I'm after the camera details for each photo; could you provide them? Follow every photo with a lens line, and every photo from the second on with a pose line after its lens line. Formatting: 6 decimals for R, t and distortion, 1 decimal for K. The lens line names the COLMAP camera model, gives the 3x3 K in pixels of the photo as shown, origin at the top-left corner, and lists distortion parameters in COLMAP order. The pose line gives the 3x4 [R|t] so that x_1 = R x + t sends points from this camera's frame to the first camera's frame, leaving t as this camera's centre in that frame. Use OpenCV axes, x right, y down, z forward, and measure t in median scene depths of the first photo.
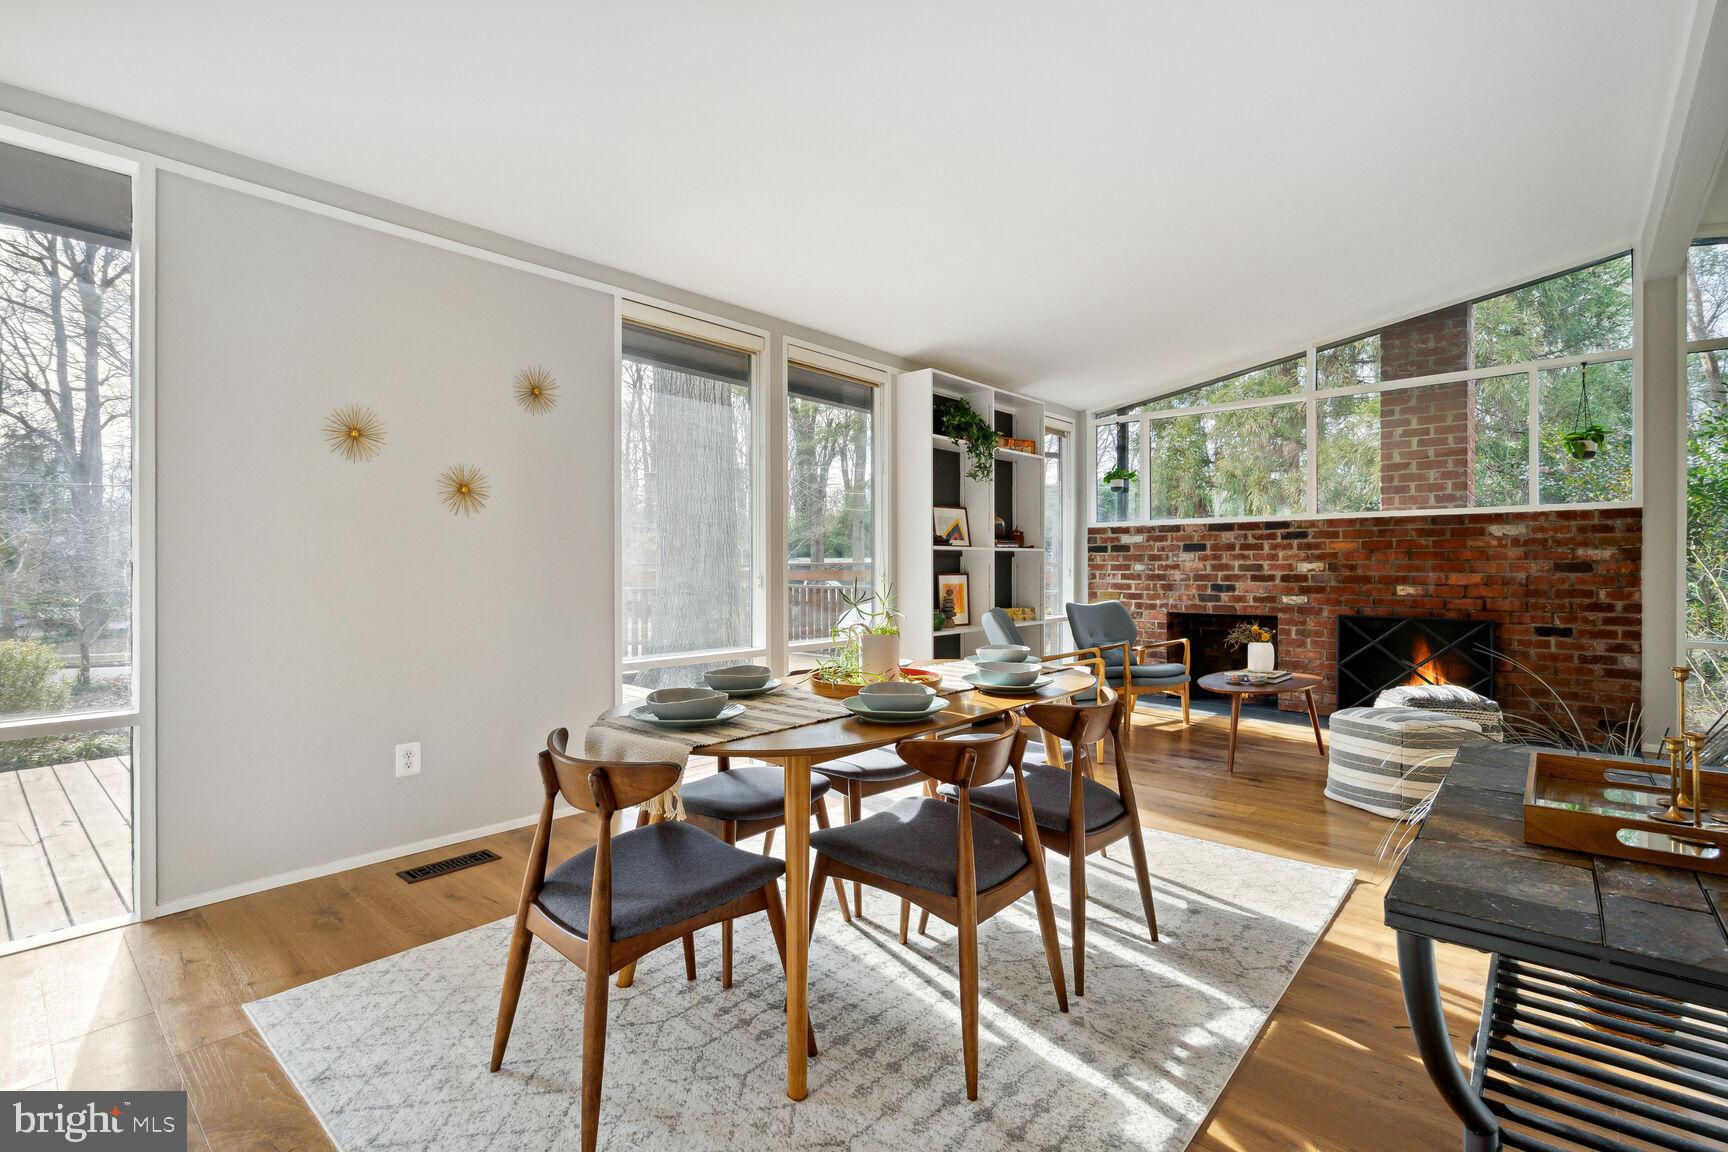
lens RADIAL K [[805.8, 0, 863.9], [0, 805.8, 564.8], [0, 0, 1]] dist [-0.007489, 0.001139]
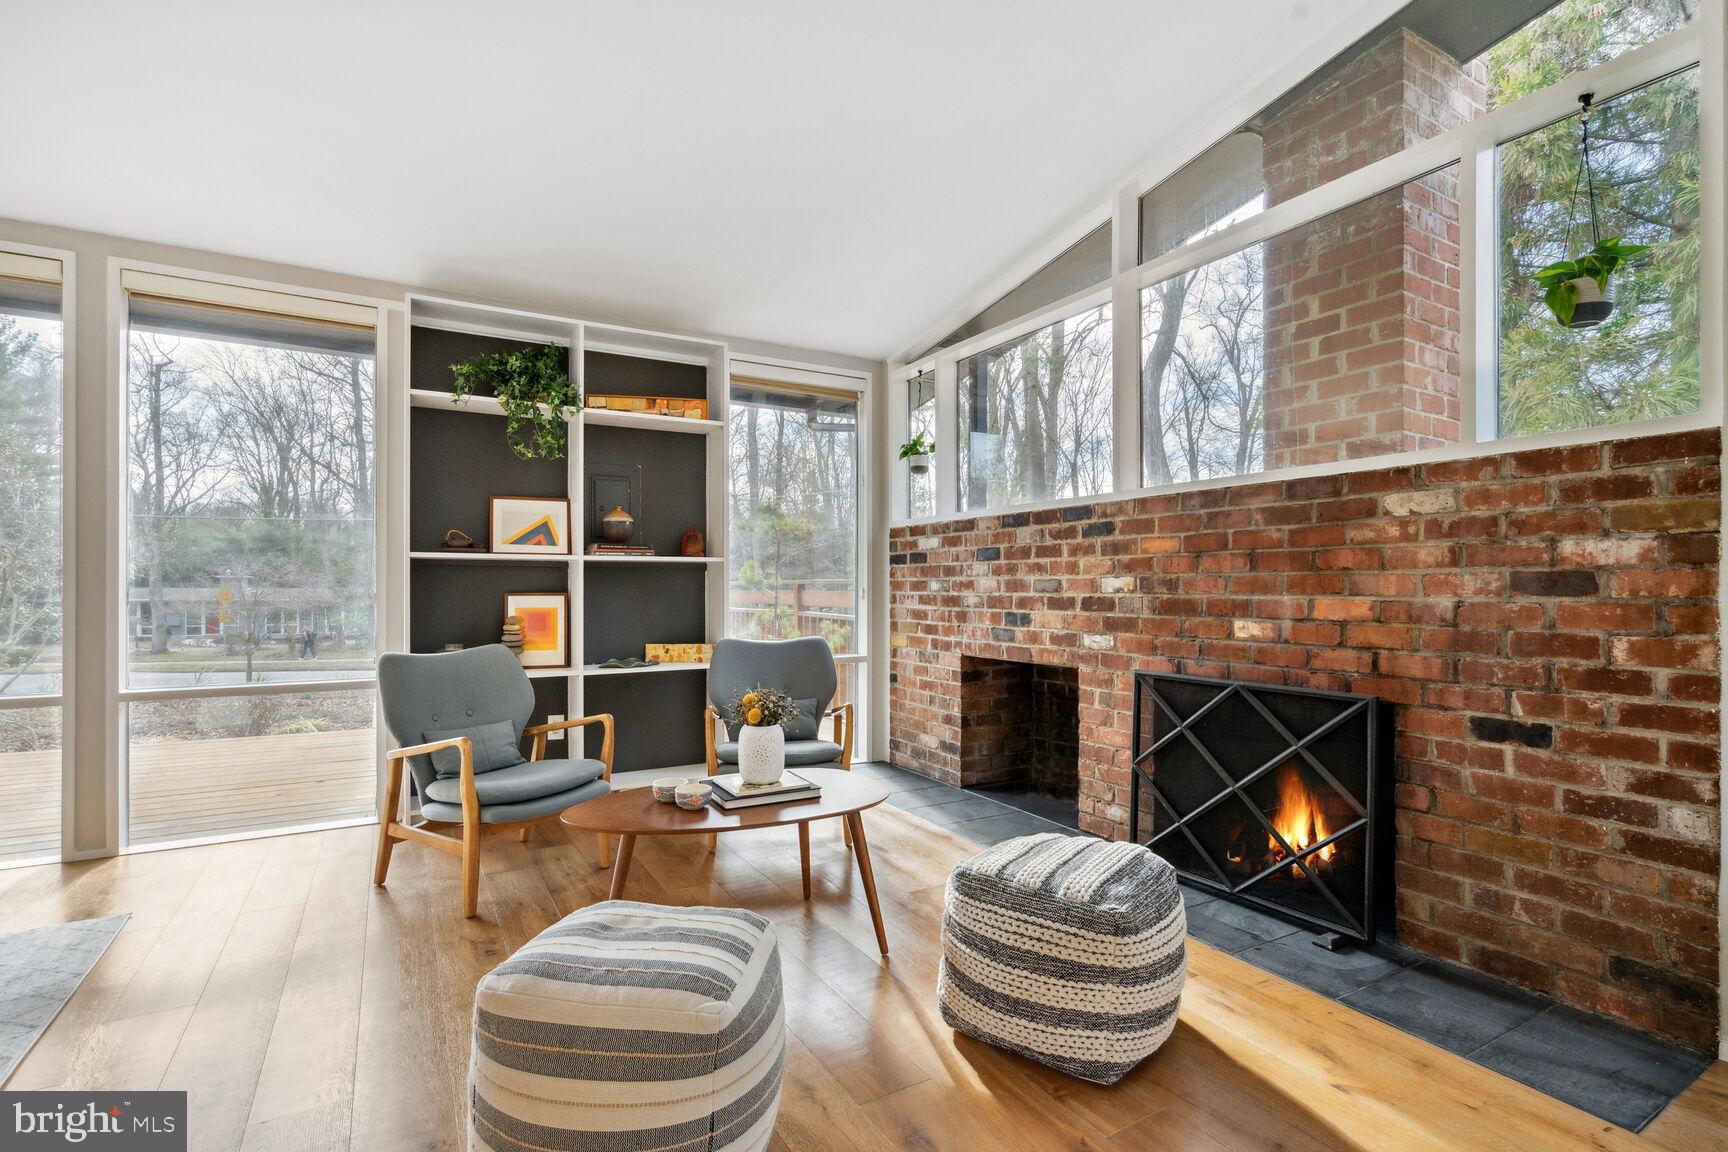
lens RADIAL K [[805.8, 0, 856.2], [0, 805.8, 586.0], [0, 0, 1]] dist [-0.007489, 0.001139]
pose [[0.948571, 0.000261, -0.316564, 0.597988], [-0.000426, 1.000000, -0.000453, 0.004536], [0.316564, 0.000564, 0.948571, 0.430348]]
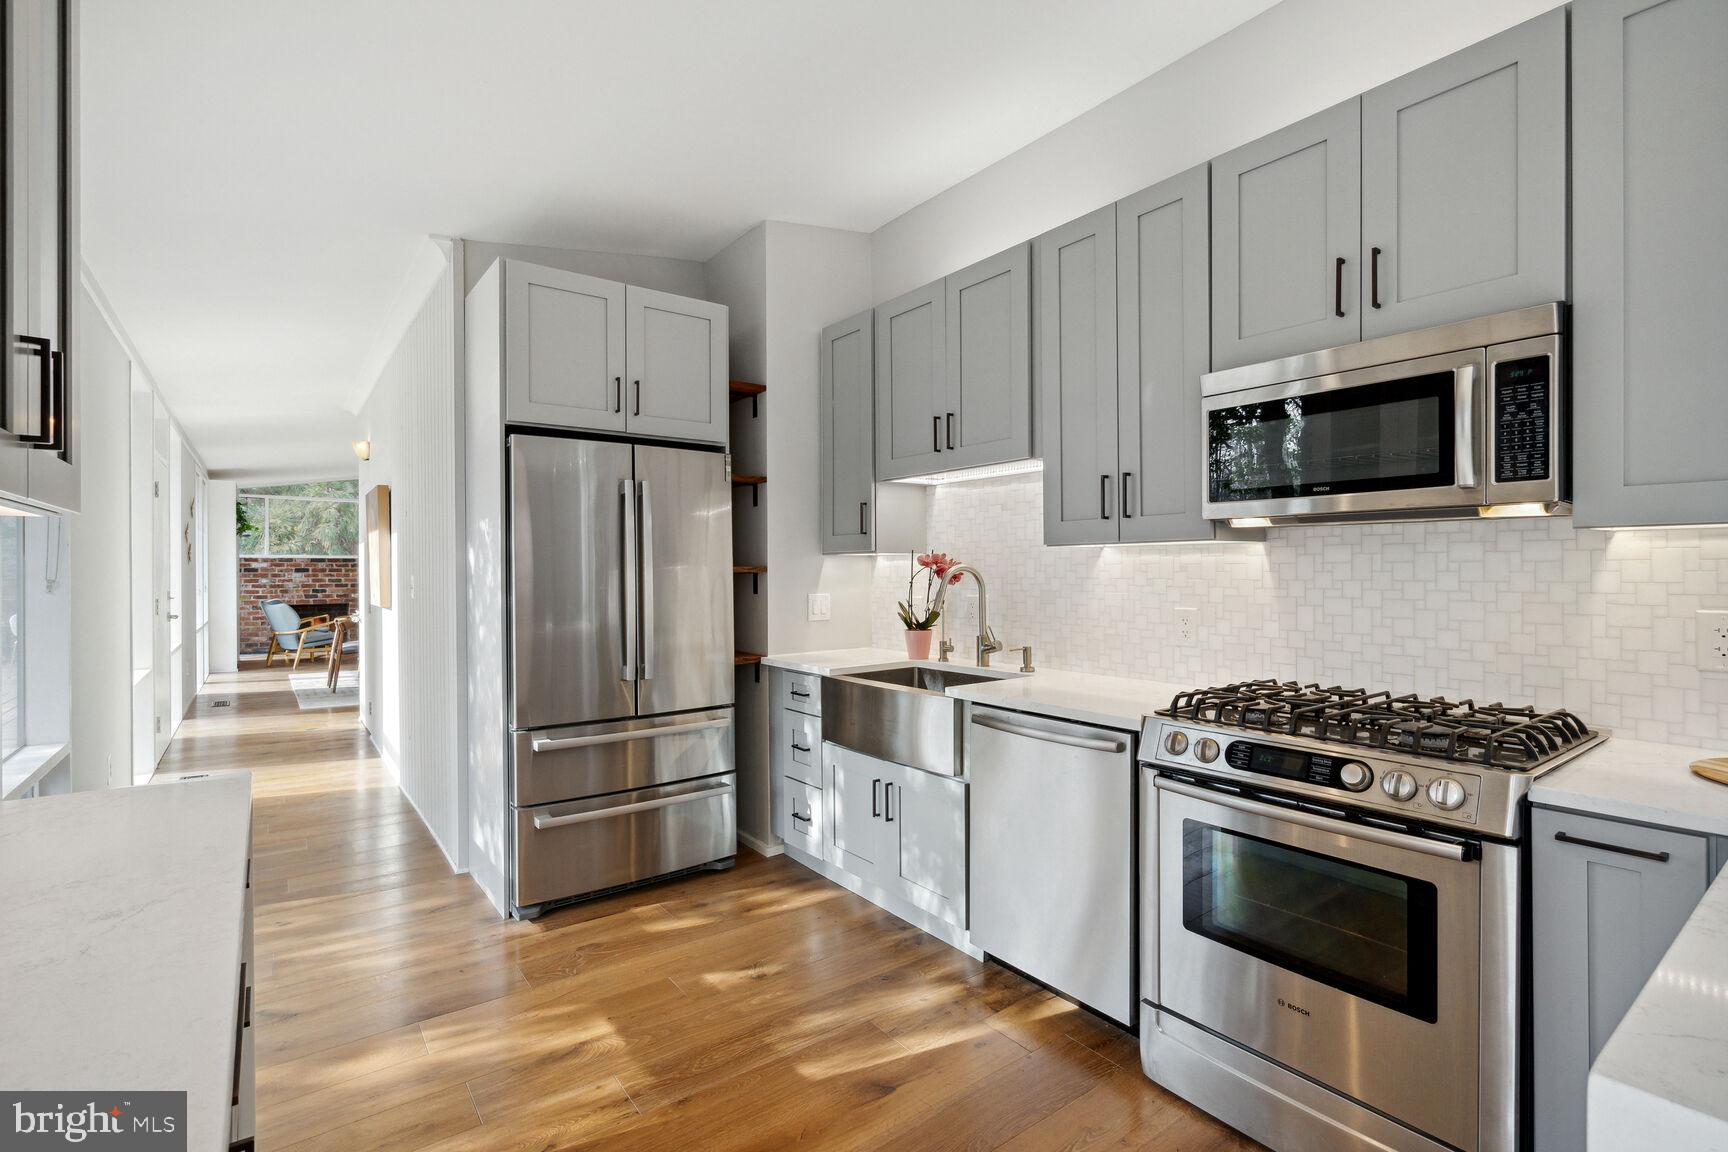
lens RADIAL K [[805.8, 0, 876.1], [0, 805.8, 574.5], [0, 0, 1]] dist [-0.007489, 0.001139]
pose [[0.197097, -0.001814, 0.980382, -1.386338], [0.002952, 0.999995, 0.001257, -0.011299], [-0.980379, 0.002646, 0.197102, -0.830452]]
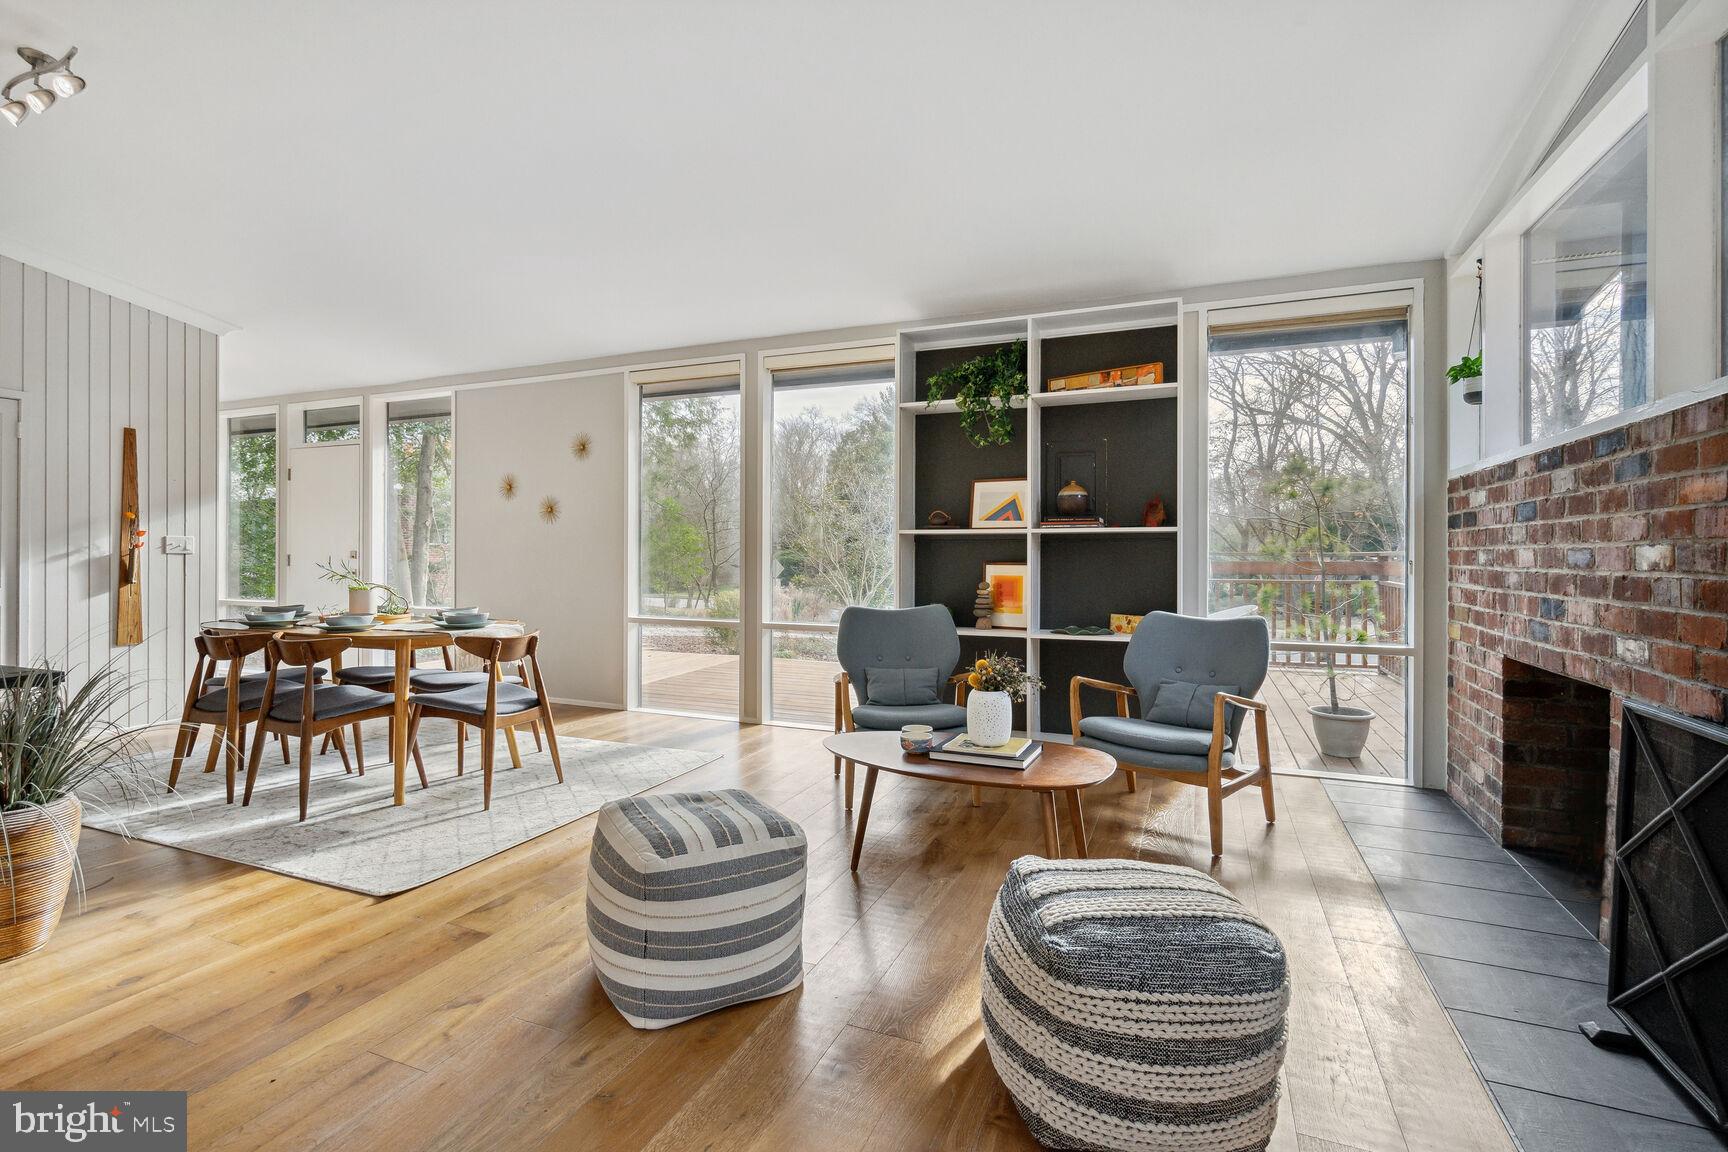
lens RADIAL K [[805.8, 0, 860.1], [0, 805.8, 558.7], [0, 0, 1]] dist [-0.007489, 0.001139]
pose [[0.320833, 0.005617, -0.947119, 0.819903], [-0.002881, 0.999984, 0.004954, 0.003043], [0.947131, 0.001139, 0.320844, 0.612348]]
